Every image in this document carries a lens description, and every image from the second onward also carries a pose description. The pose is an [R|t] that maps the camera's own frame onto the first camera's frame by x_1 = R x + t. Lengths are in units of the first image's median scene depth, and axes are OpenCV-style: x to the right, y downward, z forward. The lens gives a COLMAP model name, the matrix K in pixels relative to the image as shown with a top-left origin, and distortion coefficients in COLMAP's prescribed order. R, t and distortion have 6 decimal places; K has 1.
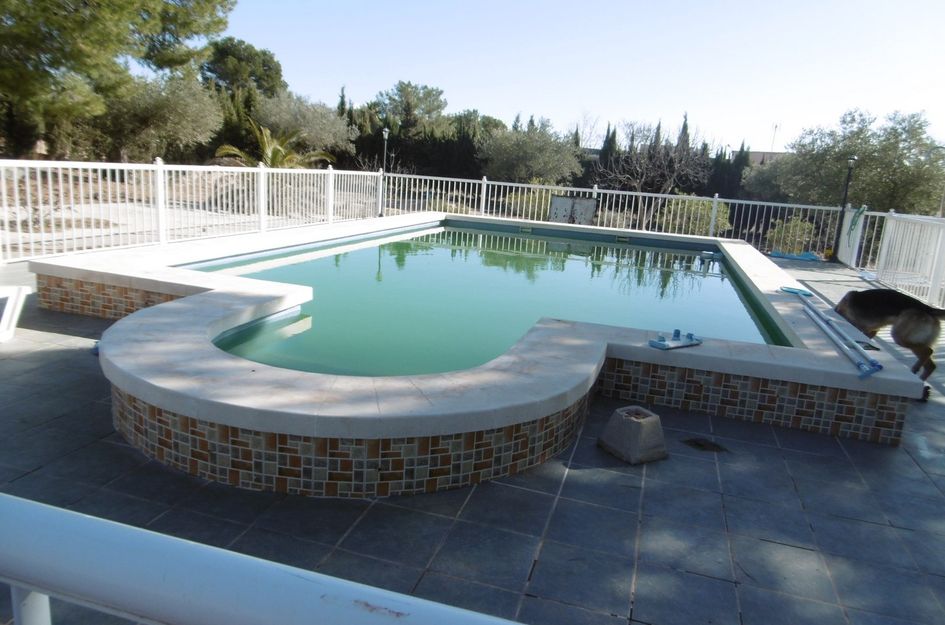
lens RADIAL K [[661.6, 0, 472.5], [0, 661.6, 312.5], [0, 0, 1]] dist [-0.020751, 0.002680]
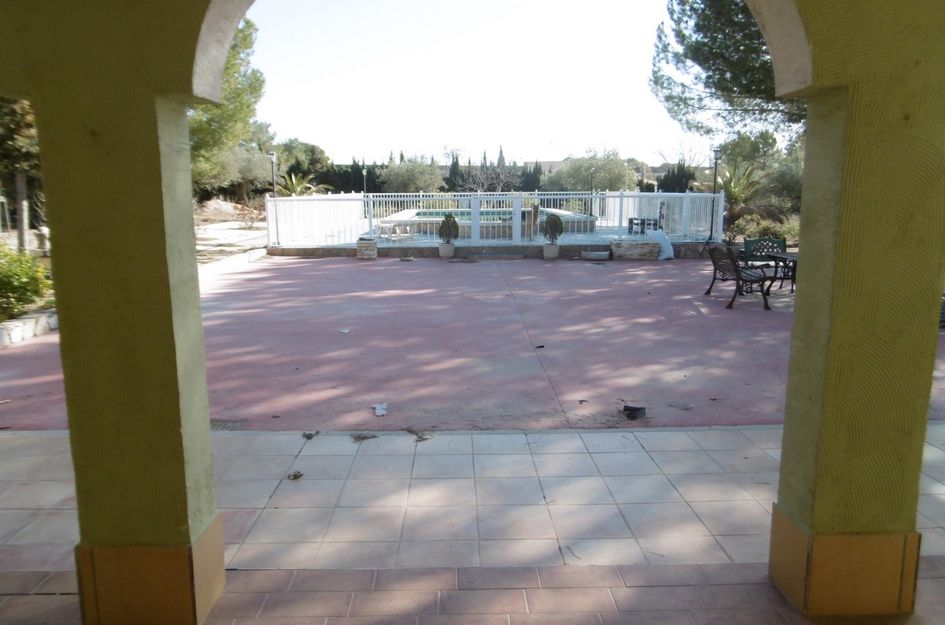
lens RADIAL K [[661.6, 0, 472.5], [0, 661.6, 312.5], [0, 0, 1]] dist [-0.020751, 0.002680]
pose [[0.949582, -0.131059, 0.284810, -0.292417], [0.137009, 0.990569, -0.000979, 0.111145], [-0.281996, 0.039951, 0.958583, -0.583118]]
